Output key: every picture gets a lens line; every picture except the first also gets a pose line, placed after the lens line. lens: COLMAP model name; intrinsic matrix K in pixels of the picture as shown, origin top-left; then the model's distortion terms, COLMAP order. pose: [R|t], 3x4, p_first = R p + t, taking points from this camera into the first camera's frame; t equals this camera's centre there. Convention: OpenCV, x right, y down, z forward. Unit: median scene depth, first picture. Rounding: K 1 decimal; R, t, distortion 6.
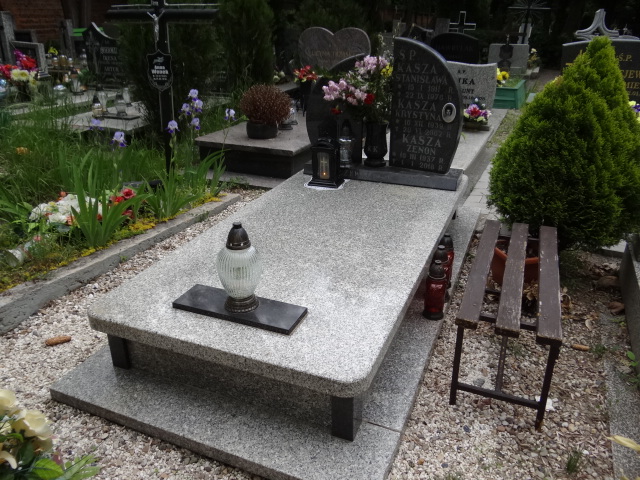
lens RADIAL K [[513.2, 0, 319.4], [0, 513.2, 239.1], [0, 0, 1]] dist [-0.007321, -0.002422]
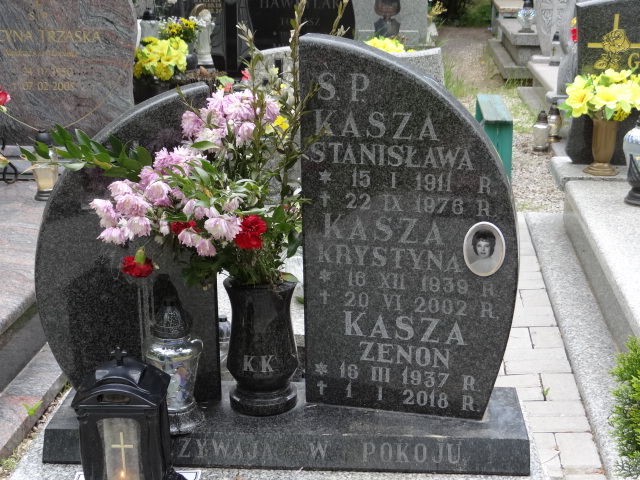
lens RADIAL K [[1073.1, 0, 320.2], [0, 1073.1, 240.4], [0, 0, 1]] dist [0.029492, 0.000000]
pose [[0.954092, -0.095050, 0.284030, -0.047109], [0.130608, 0.985429, -0.108957, -0.182374], [-0.269535, 0.141051, 0.952604, 0.346118]]
